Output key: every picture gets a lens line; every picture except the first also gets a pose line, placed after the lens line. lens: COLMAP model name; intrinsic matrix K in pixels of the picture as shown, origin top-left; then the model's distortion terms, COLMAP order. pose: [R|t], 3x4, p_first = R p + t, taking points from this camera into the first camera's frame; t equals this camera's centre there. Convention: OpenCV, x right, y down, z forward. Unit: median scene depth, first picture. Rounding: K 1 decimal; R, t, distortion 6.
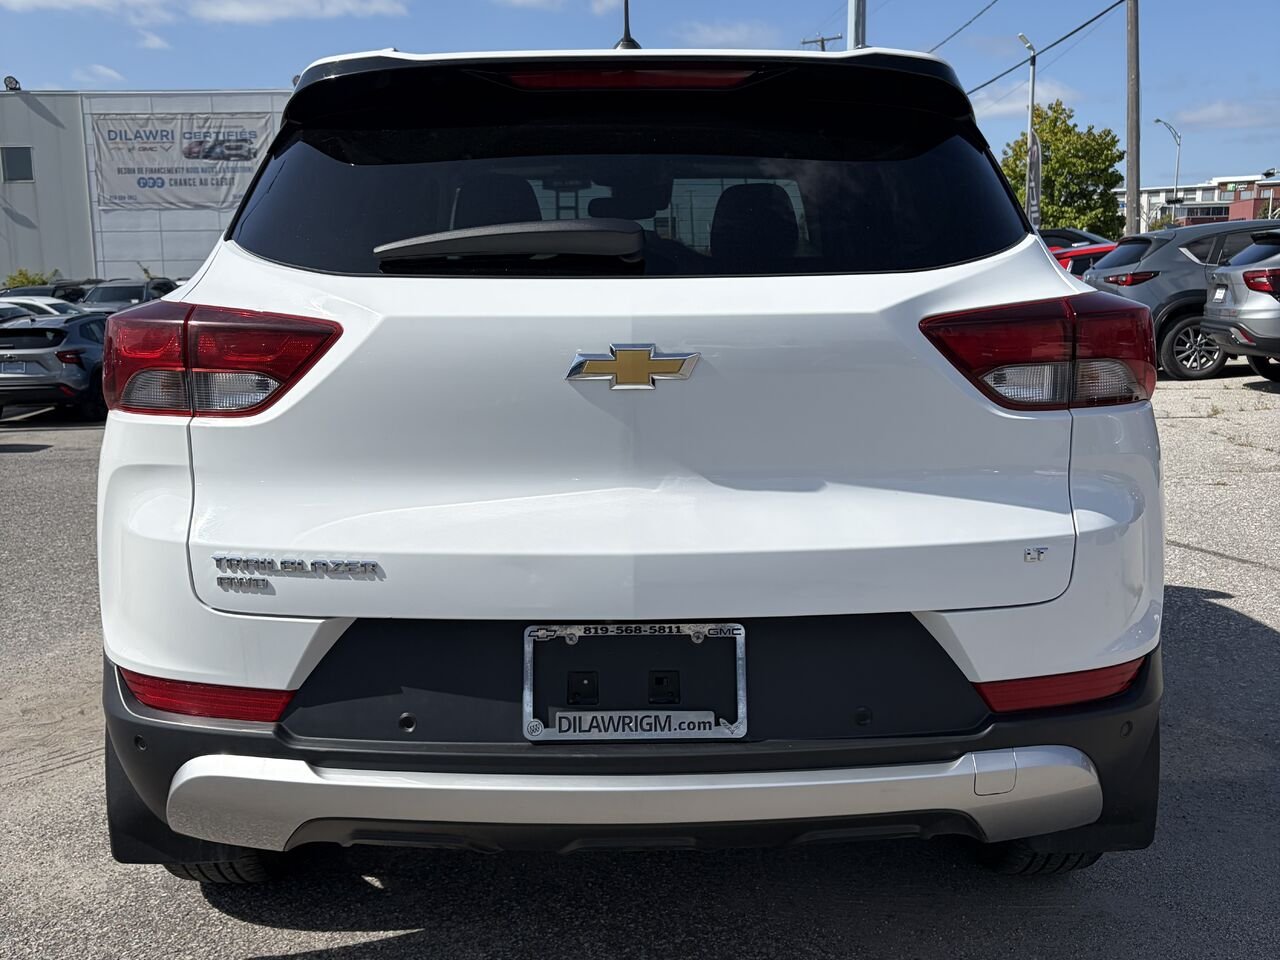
lens RADIAL K [[1228.1, 0, 634.0], [0, 1228.1, 478.5], [0, 0, 1]] dist [0.099413, -0.269885]
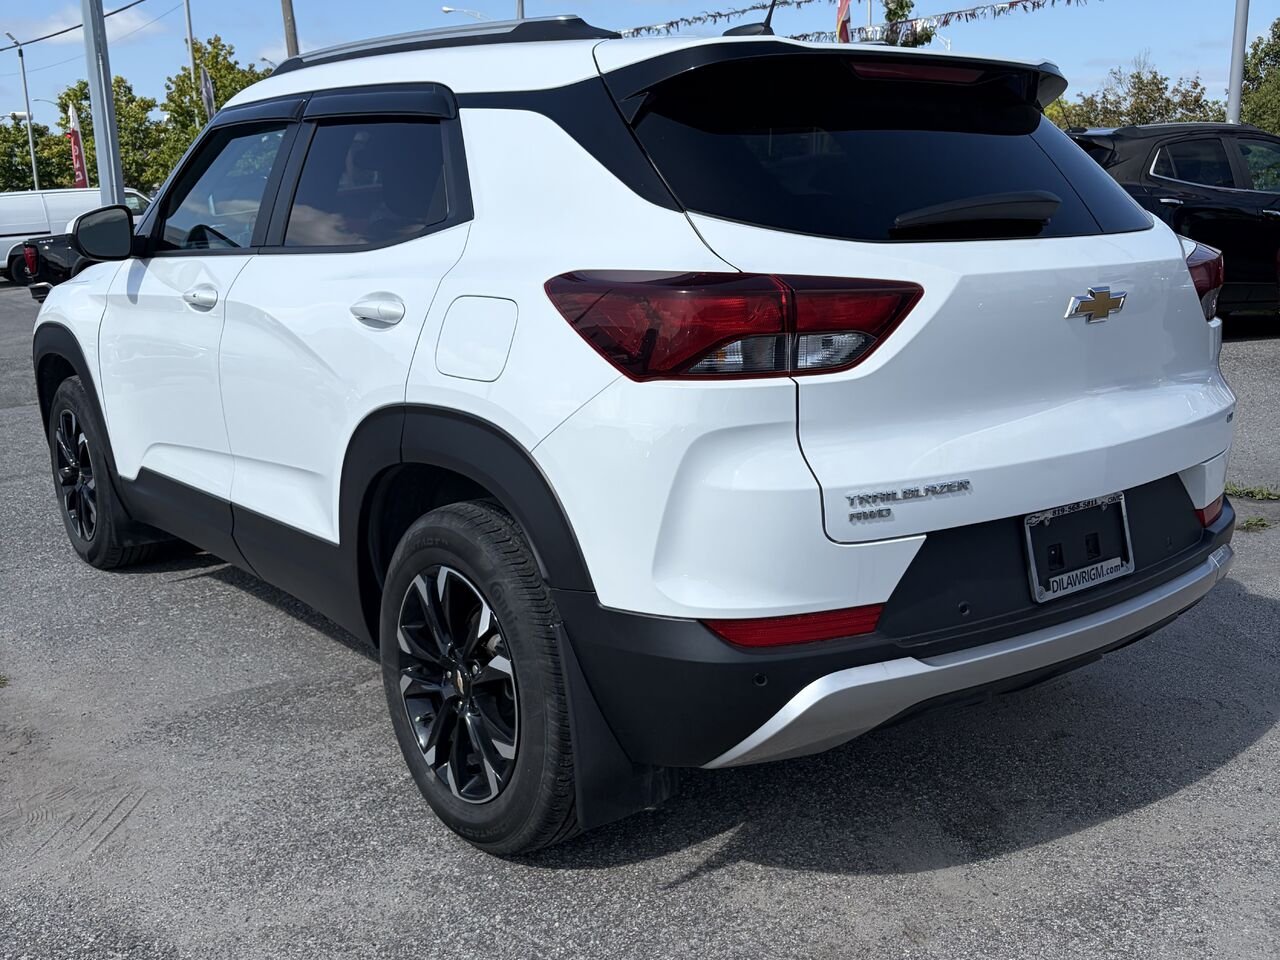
lens RADIAL K [[1228.1, 0, 634.0], [0, 1228.1, 478.5], [0, 0, 1]] dist [0.099413, -0.269885]
pose [[0.807337, -0.132592, 0.575001, -1.142964], [0.107090, 0.991169, 0.078197, -0.062043], [-0.580292, -0.001555, 0.814407, 0.194113]]
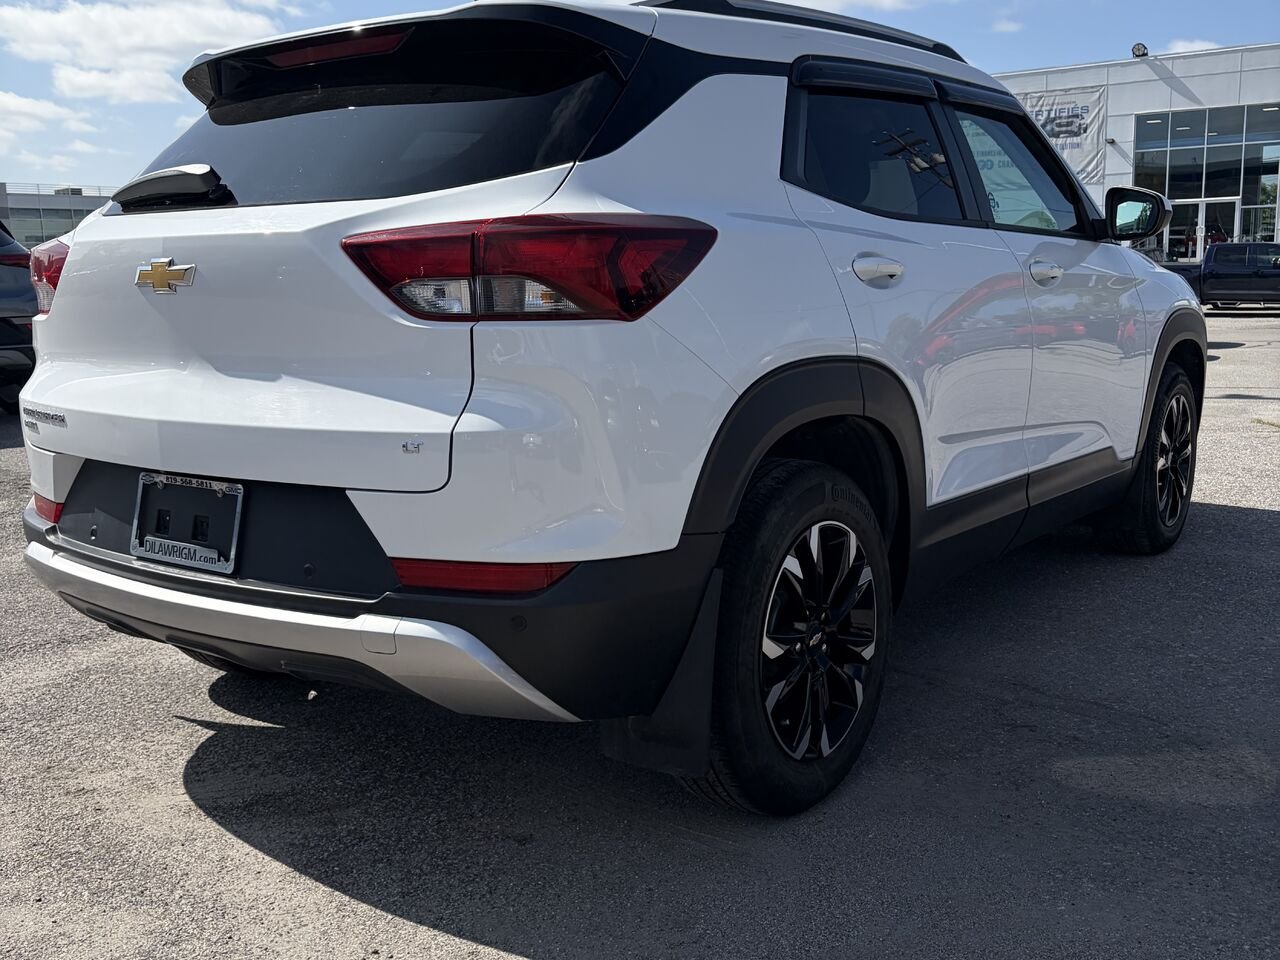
lens RADIAL K [[1228.1, 0, 634.0], [0, 1228.1, 478.5], [0, 0, 1]] dist [0.099413, -0.269885]
pose [[0.803496, 0.089242, -0.588582, 1.155442], [-0.079559, 0.995928, 0.042395, 0.025955], [0.589969, 0.012763, 0.807325, 0.216967]]
